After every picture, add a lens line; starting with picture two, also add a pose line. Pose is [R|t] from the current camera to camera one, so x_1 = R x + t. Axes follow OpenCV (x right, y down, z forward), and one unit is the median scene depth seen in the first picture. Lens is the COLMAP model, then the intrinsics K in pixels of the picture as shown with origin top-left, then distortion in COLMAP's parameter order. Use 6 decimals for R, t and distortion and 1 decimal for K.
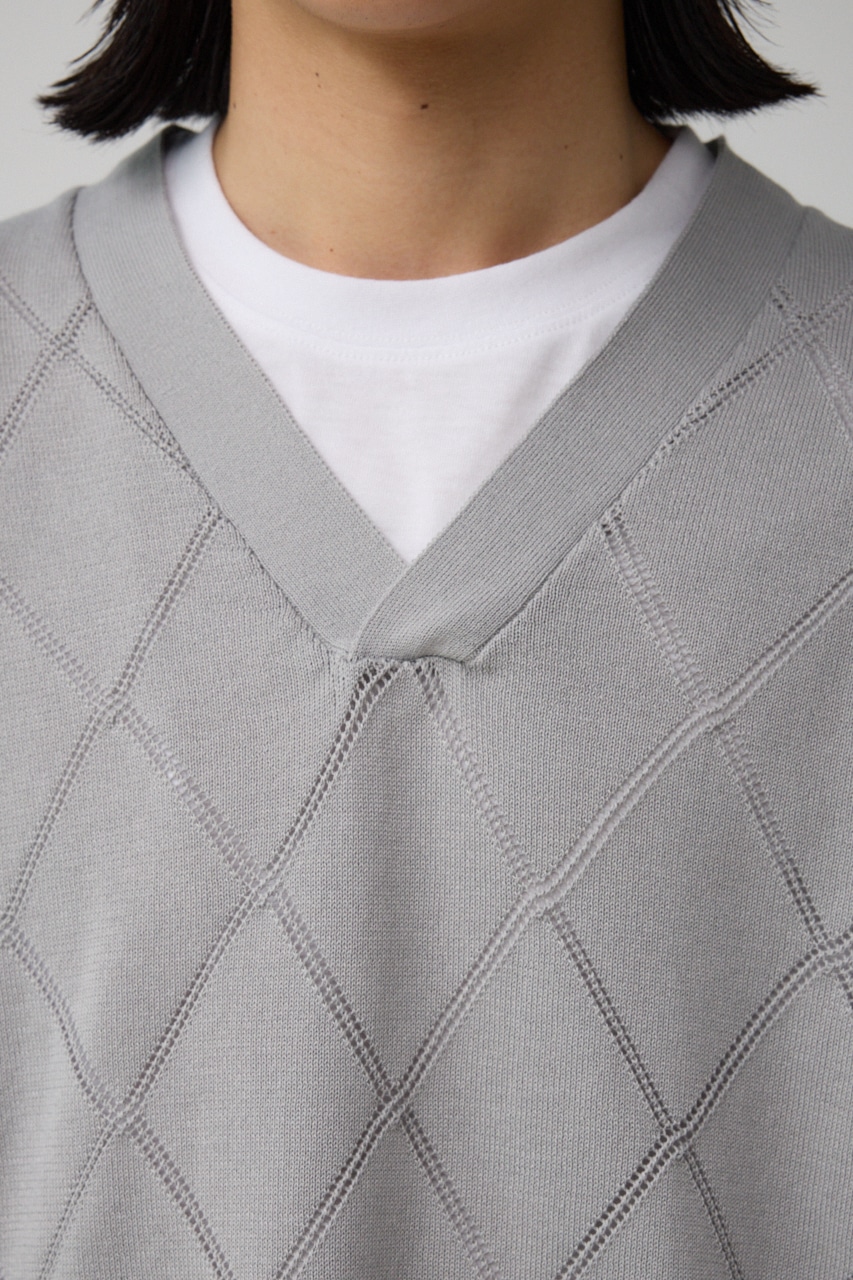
lens RADIAL K [[3207.7, 0, 426.5], [0, 3207.7, 640.0], [0, 0, 1]] dist [-0.013944, -0.222808]
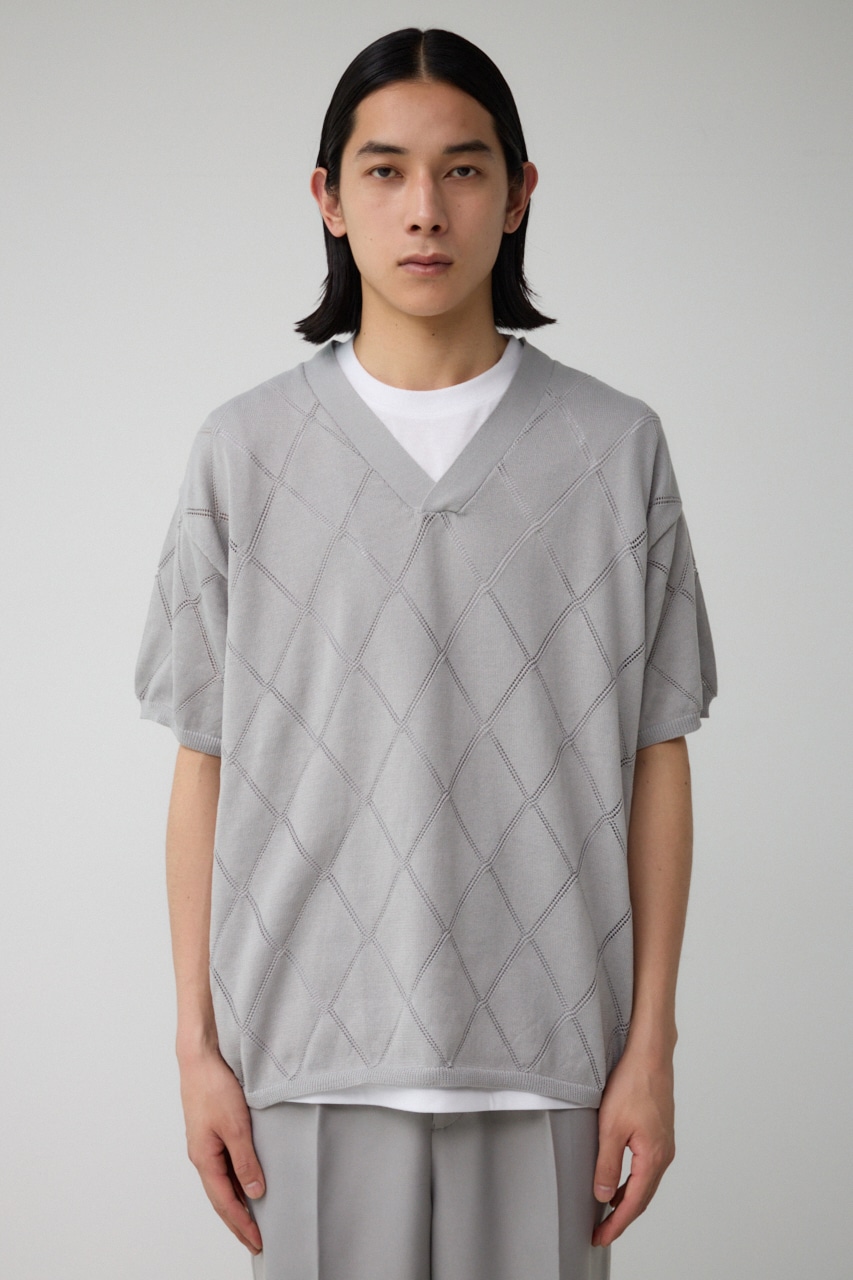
lens RADIAL K [[2771.6, 0, 426.5], [0, 2771.6, 640.0], [0, 0, 1]] dist [-0.158110, -0.143397]
pose [[0.994262, -0.046300, 0.096435, -0.276089], [0.048688, 0.998559, -0.022549, 0.185752], [-0.095252, 0.027115, 0.995084, -1.628650]]
